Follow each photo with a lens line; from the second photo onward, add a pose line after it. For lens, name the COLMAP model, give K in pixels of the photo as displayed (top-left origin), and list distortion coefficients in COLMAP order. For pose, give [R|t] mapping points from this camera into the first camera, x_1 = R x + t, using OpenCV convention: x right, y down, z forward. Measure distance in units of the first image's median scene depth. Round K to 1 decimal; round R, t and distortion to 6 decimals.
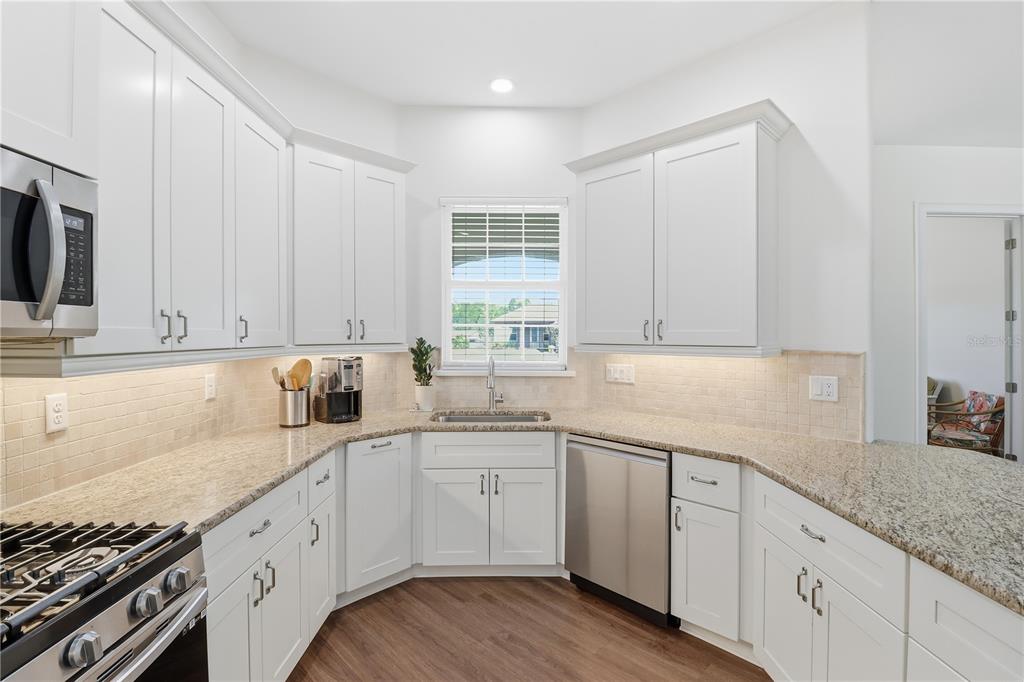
lens RADIAL K [[477.2, 0, 513.1], [0, 477.2, 331.5], [0, 0, 1]] dist [-0.010582, -0.000700]
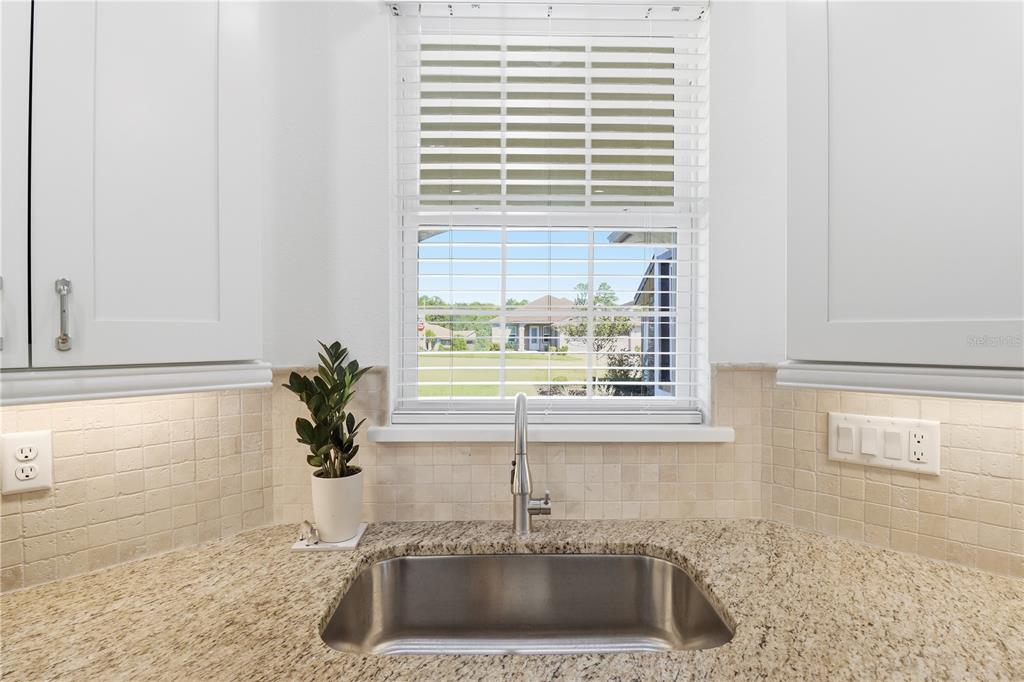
lens RADIAL K [[477.2, 0, 513.1], [0, 477.2, 331.5], [0, 0, 1]] dist [-0.010582, -0.000700]
pose [[0.999981, -0.002452, 0.005591, -0.052250], [0.002462, 0.999995, -0.001783, 0.005227], [-0.005587, 0.001796, 0.999983, 0.632259]]
